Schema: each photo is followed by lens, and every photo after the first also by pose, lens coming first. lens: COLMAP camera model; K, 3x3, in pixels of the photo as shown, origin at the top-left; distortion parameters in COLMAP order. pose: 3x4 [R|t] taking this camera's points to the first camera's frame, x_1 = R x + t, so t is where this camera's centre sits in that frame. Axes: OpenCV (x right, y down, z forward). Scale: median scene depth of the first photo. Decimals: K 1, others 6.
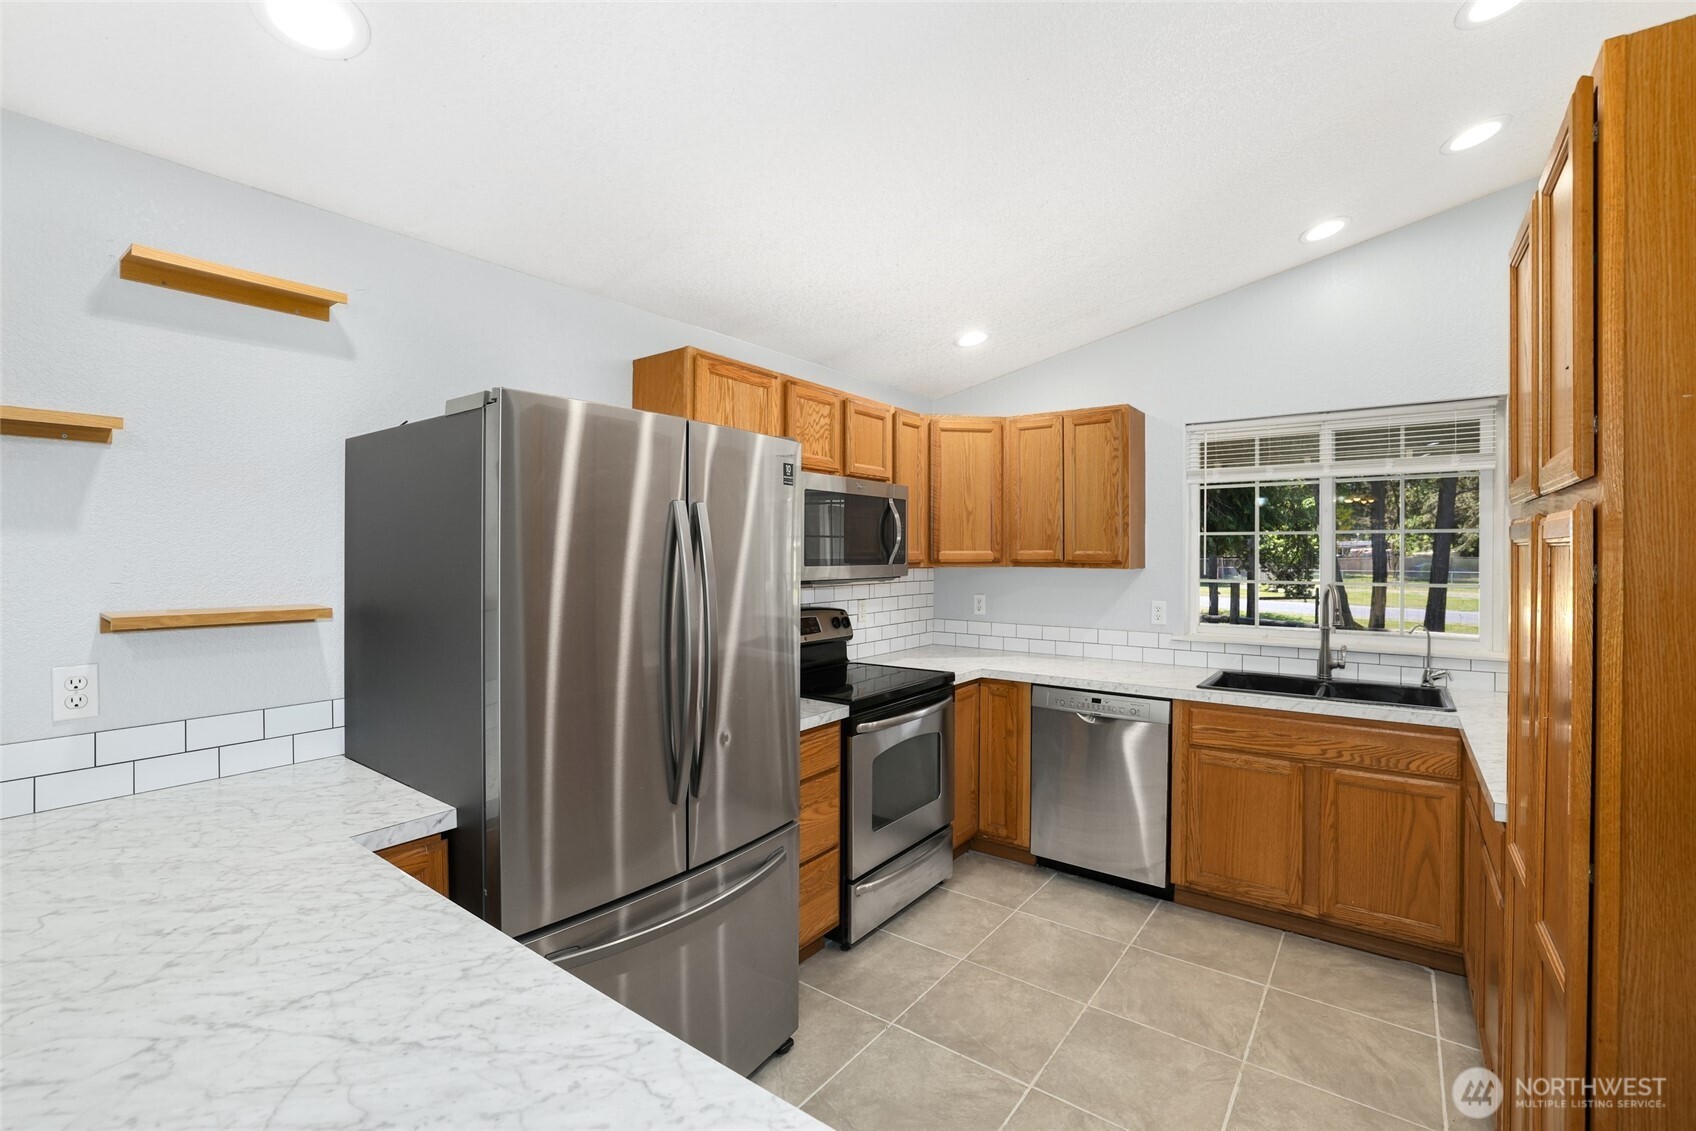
lens RADIAL K [[752.4, 0, 851.3], [0, 752.4, 552.2], [0, 0, 1]] dist [-0.043447, 0.014021]
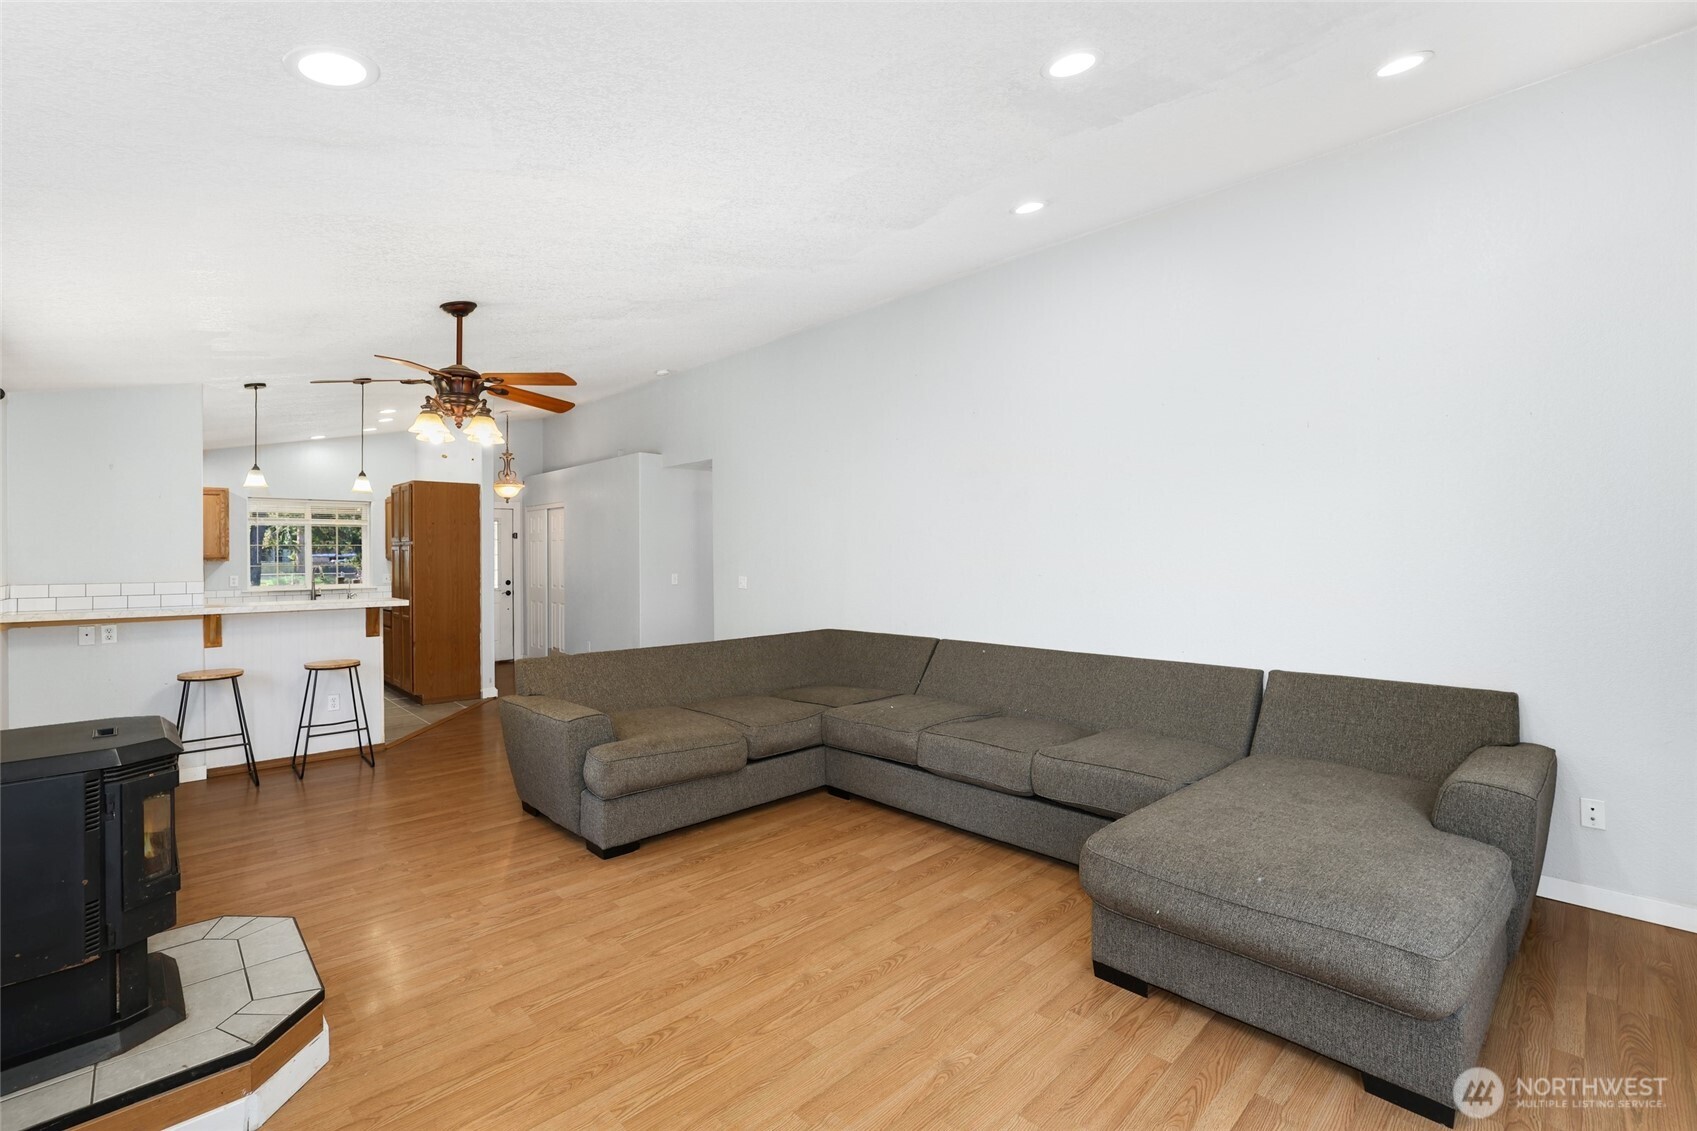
lens RADIAL K [[752.8, 0, 844.7], [0, 752.8, 552.2], [0, 0, 1]] dist [-0.043447, 0.014021]
pose [[0.167025, -0.001929, 0.985951, -1.615220], [0.009690, 0.999953, 0.000315, 0.013713], [-0.985905, 0.009501, 0.167036, -1.292836]]
